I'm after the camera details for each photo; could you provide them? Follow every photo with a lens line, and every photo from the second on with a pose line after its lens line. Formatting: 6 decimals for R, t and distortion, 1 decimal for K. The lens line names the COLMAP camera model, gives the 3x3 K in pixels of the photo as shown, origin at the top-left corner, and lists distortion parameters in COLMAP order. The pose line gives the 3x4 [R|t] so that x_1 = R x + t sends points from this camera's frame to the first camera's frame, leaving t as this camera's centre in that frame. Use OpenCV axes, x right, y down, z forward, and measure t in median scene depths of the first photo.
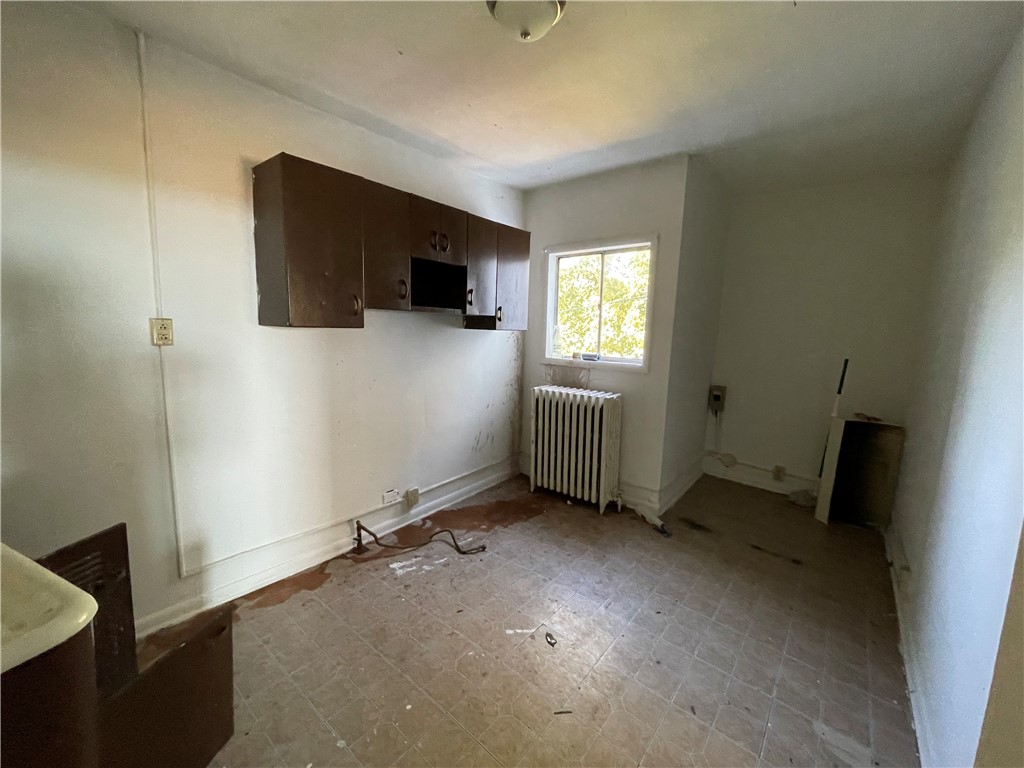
lens RADIAL K [[413.6, 0, 510.5], [0, 413.6, 389.1], [0, 0, 1]] dist [-0.003247, -0.000215]
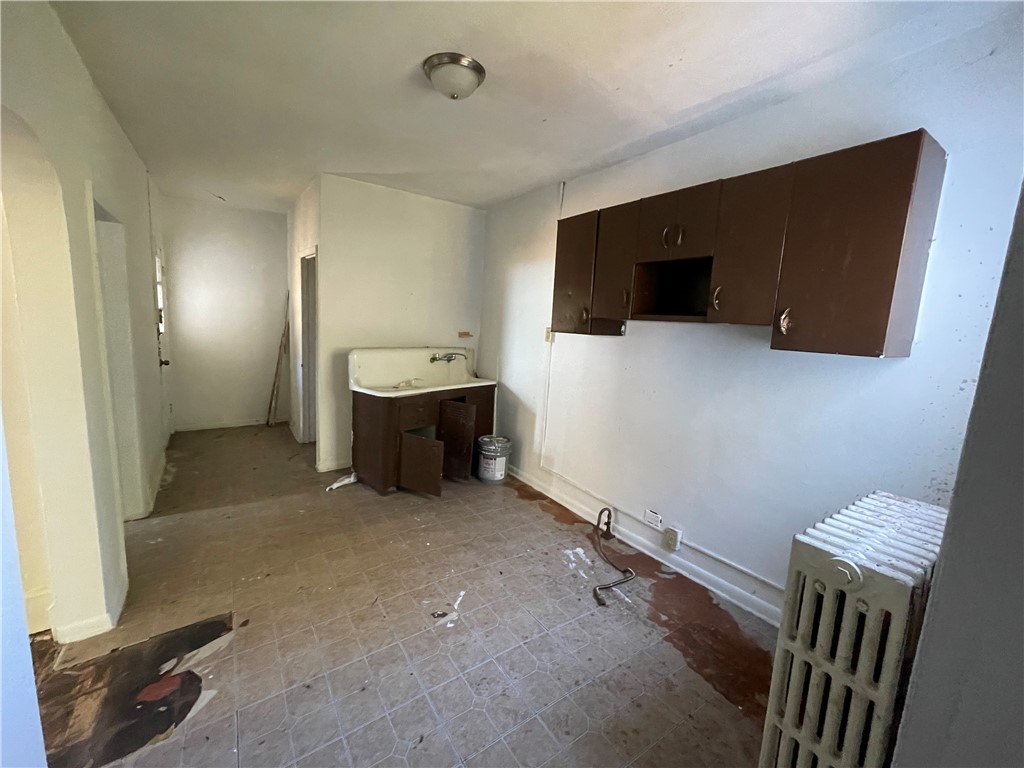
lens RADIAL K [[413.6, 0, 512.2], [0, 413.6, 387.0], [0, 0, 1]] dist [-0.003247, -0.000215]
pose [[-0.276974, 0.107061, -0.954894, 0.680568], [-0.204486, 0.964442, 0.167444, -0.122388], [0.938867, 0.241640, -0.245233, 0.878717]]
